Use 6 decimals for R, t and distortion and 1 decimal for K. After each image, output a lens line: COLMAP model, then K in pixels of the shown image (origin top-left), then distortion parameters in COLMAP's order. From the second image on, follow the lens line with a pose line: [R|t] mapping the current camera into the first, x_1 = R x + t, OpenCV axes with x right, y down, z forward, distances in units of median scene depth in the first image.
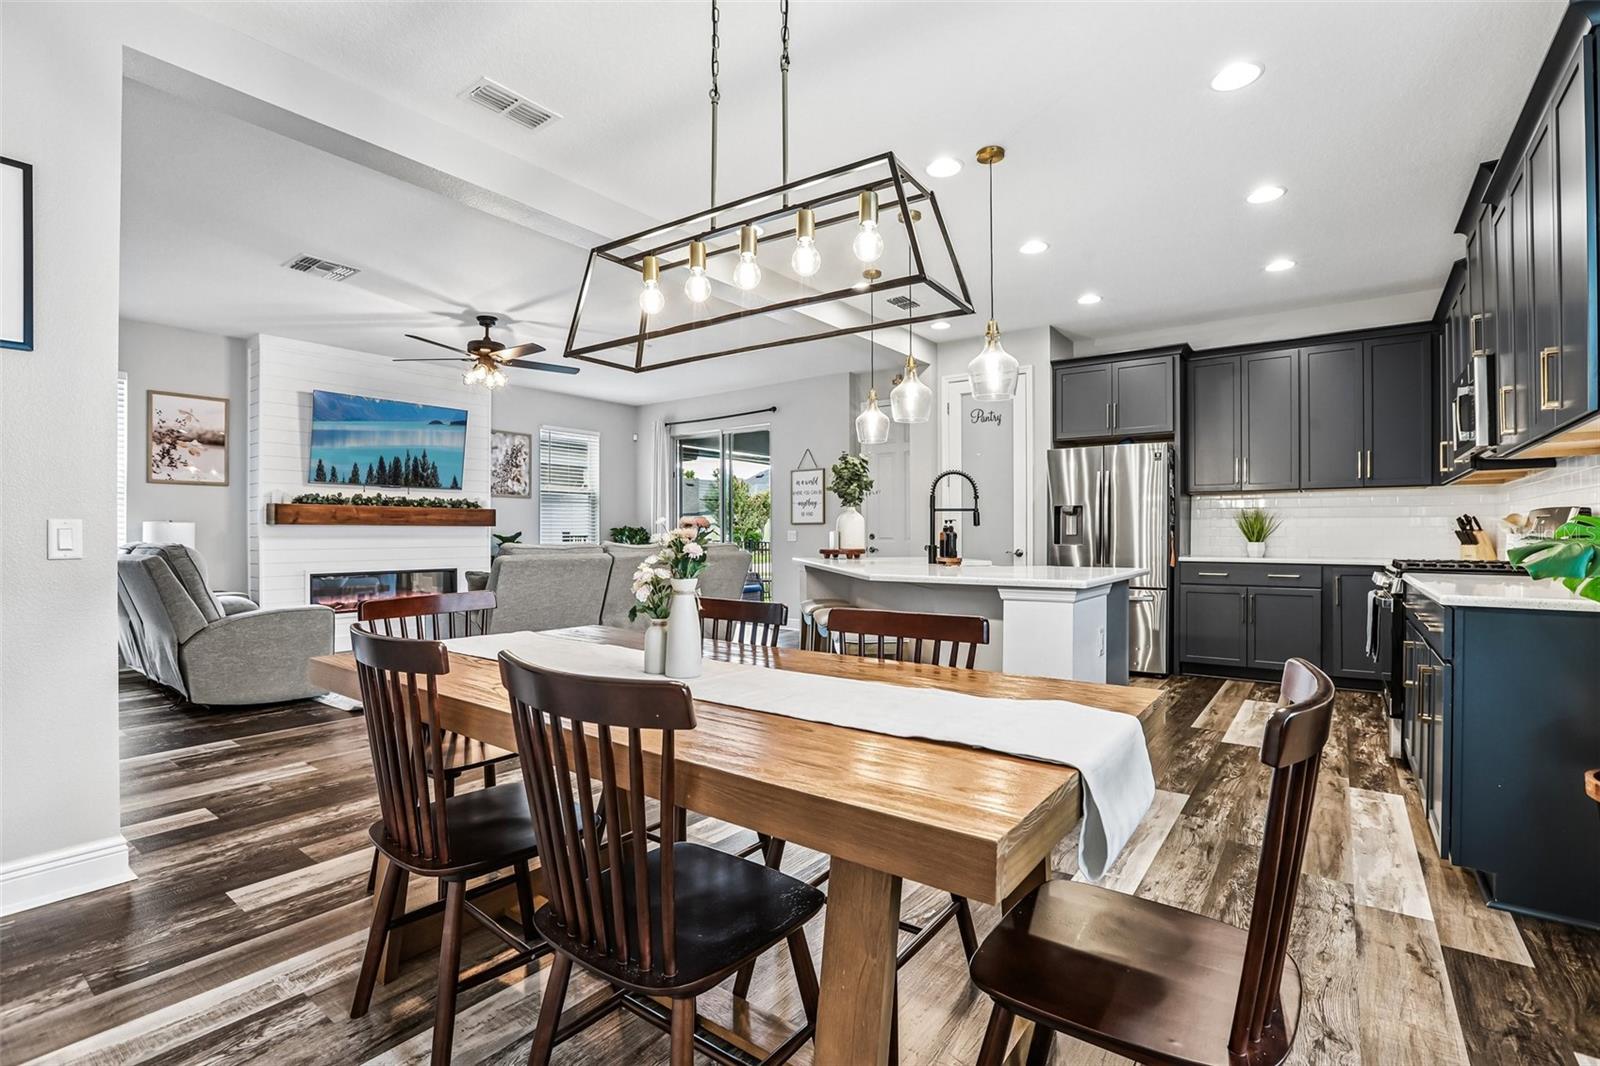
lens RADIAL K [[732.4, 0, 781.4], [0, 732.4, 536.5], [0, 0, 1]] dist [-0.064318, 0.020185]
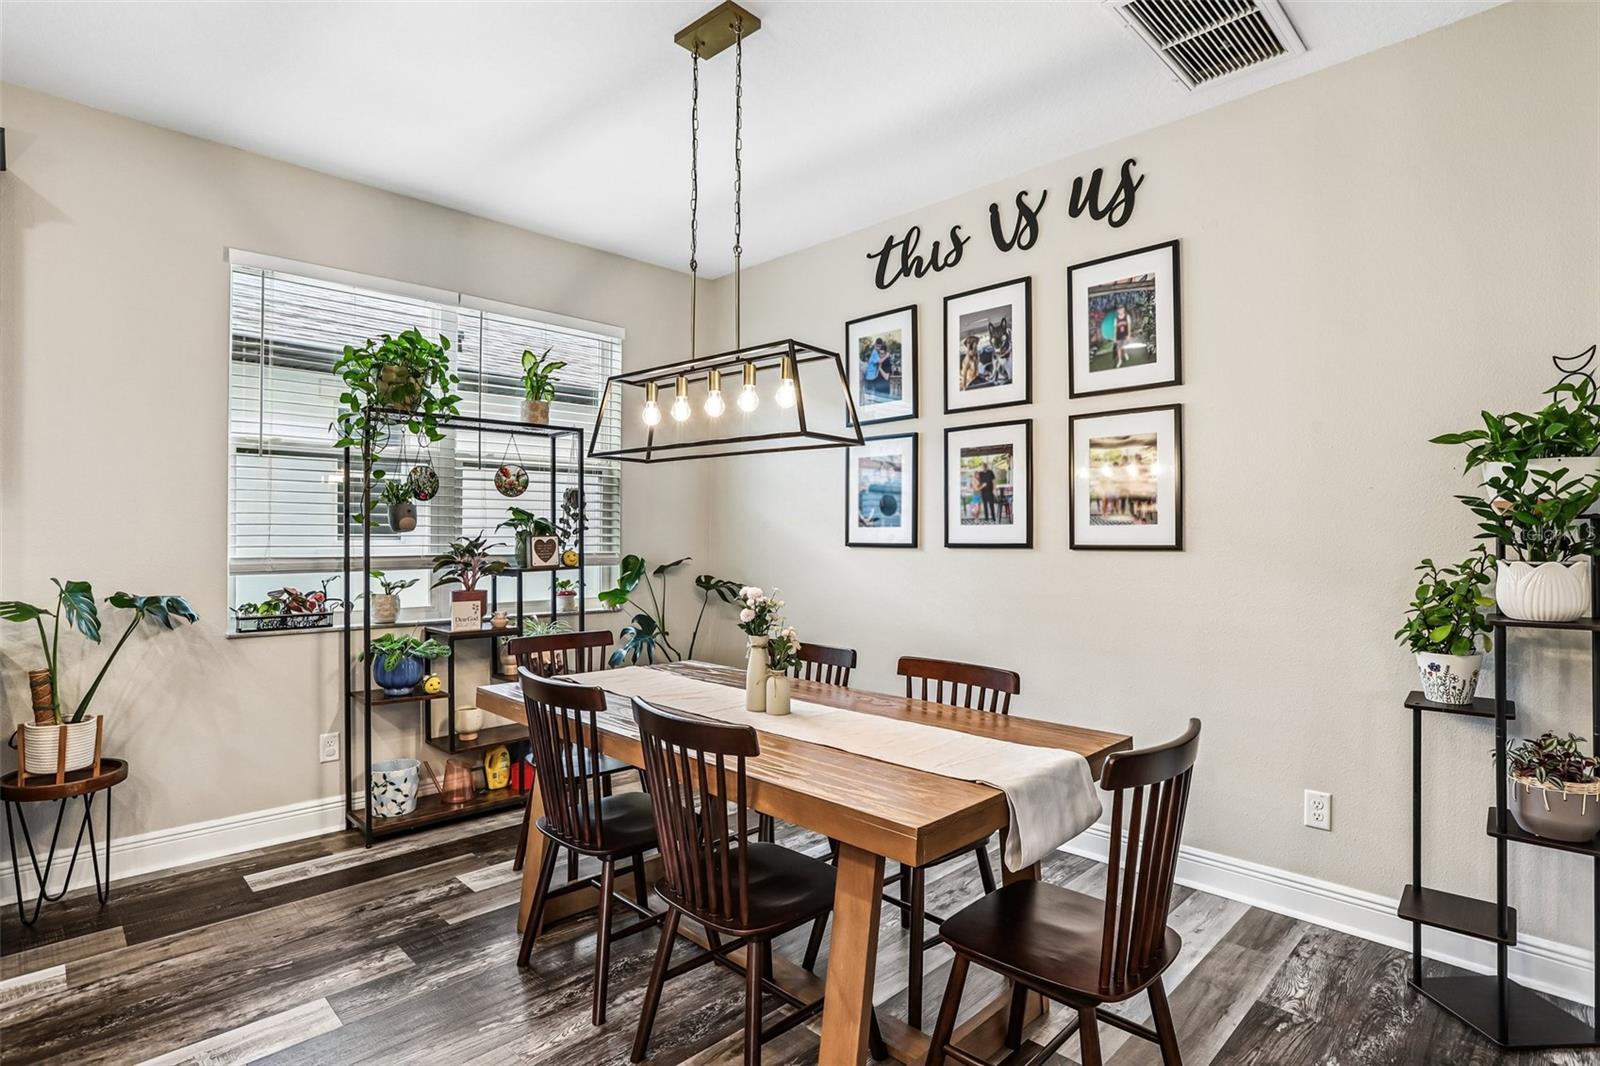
lens RADIAL K [[812.1, 0, 802.5], [0, 812.1, 528.8], [0, 0, 1]] dist [-0.052920, 0.023518]
pose [[-0.991901, -0.001072, 0.127012, -0.110658], [-0.001658, 0.999988, -0.004508, -0.035915], [-0.127006, -0.004682, -0.991891, 0.689187]]
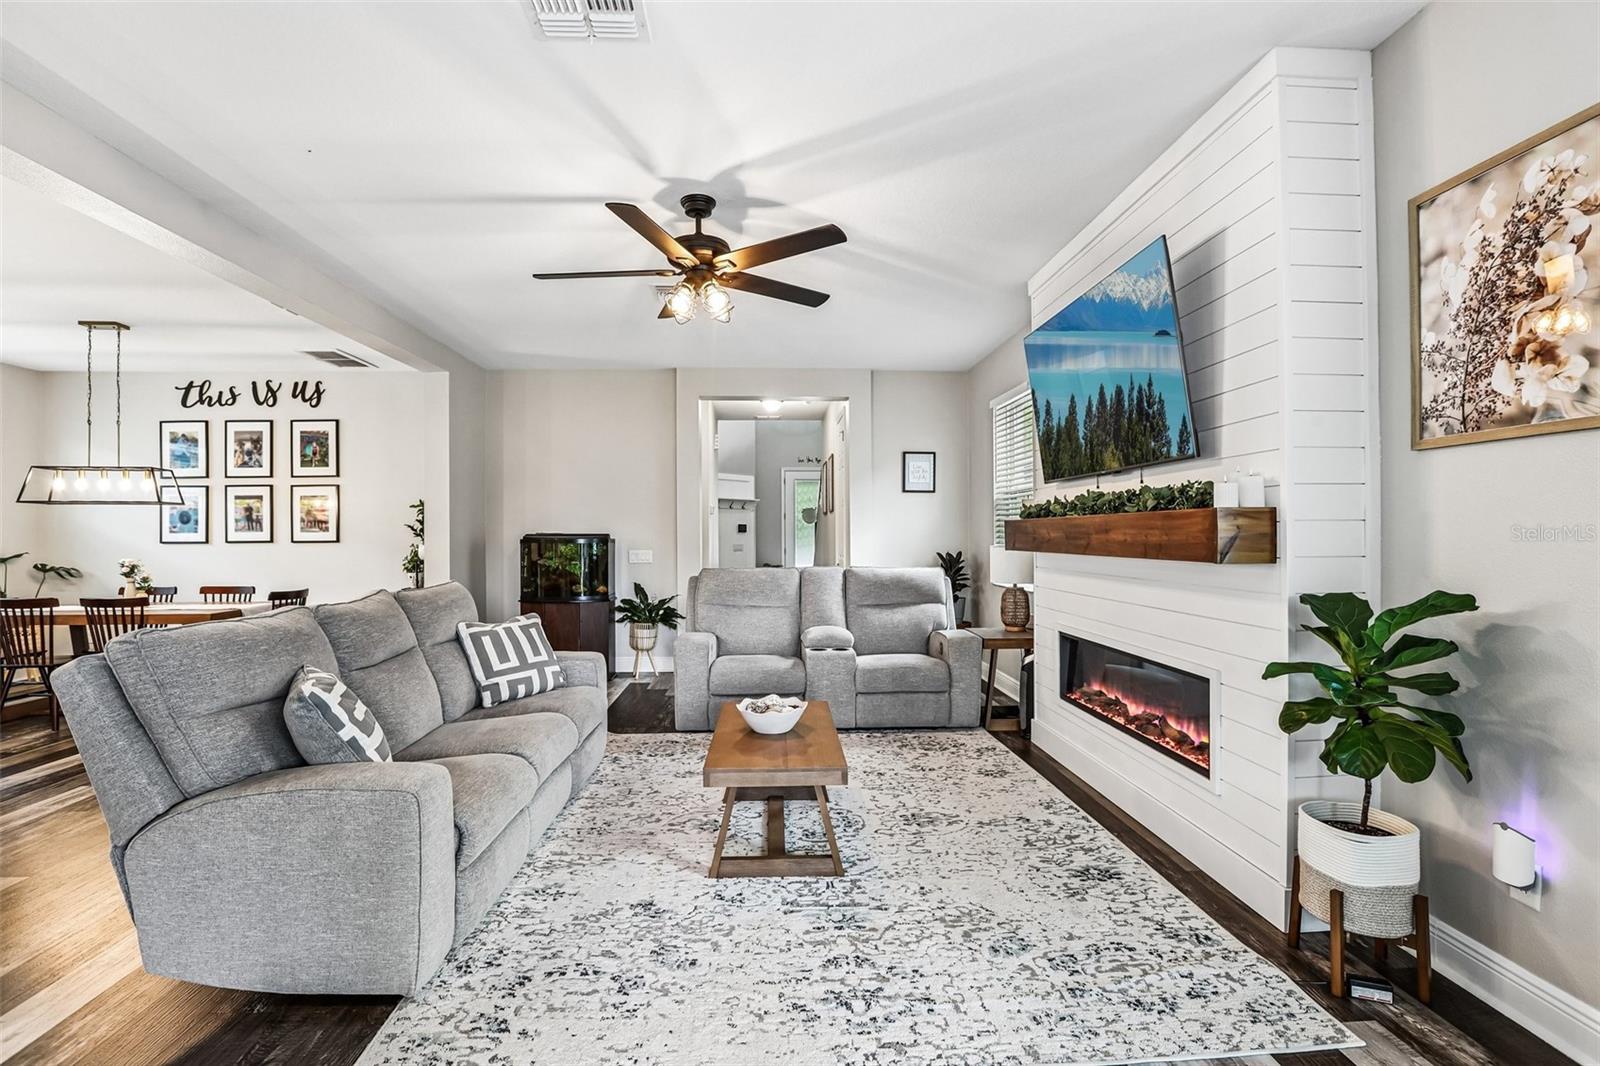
lens RADIAL K [[730.0, 0, 804.3], [0, 730.0, 532.1], [0, 0, 1]] dist [-0.055665, 0.019435]
pose [[-0.754425, 0.002075, -0.656383, -0.094457], [0.003263, 0.999995, -0.000588, -0.038288], [0.656378, -0.002586, -0.754428, 1.514762]]
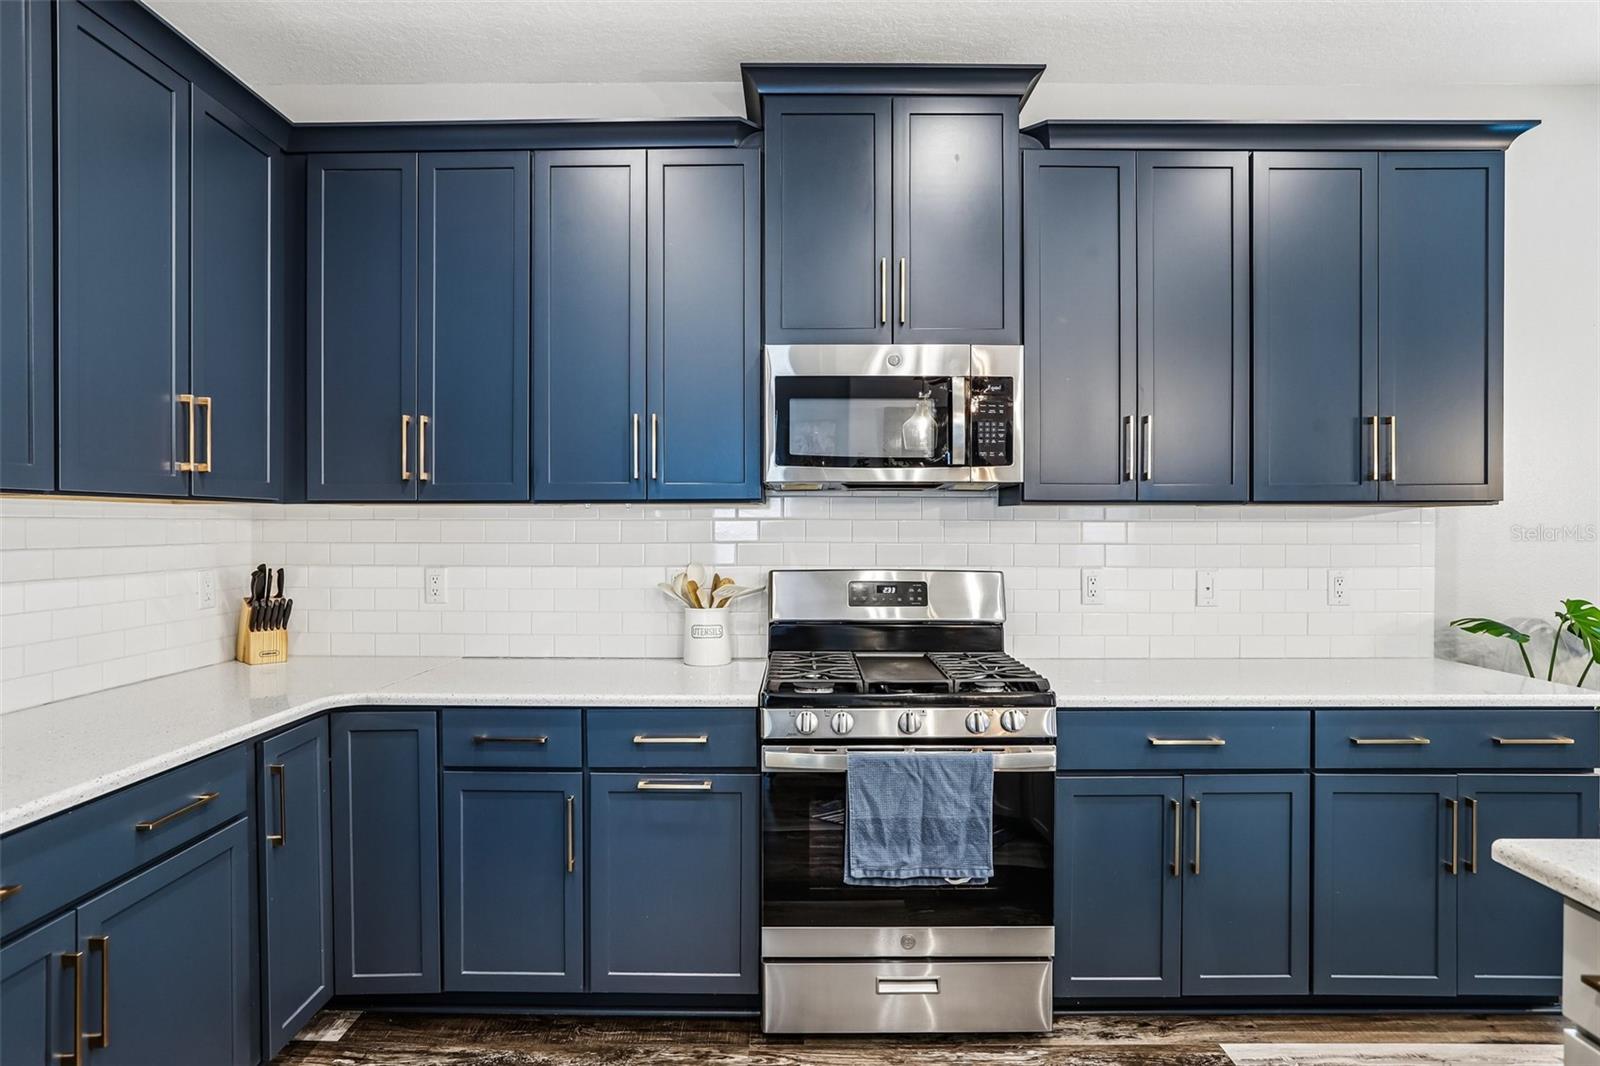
lens RADIAL K [[861.3, 0, 800.0], [0, 861.3, 533.0], [0, 0, 1]] dist [-0.059887, 0.041495]
pose [[-0.611180, -0.012204, 0.791398, 0.262741], [0.000957, 0.999869, 0.016158, -0.050708], [-0.791491, 0.010633, -0.611088, 0.882552]]
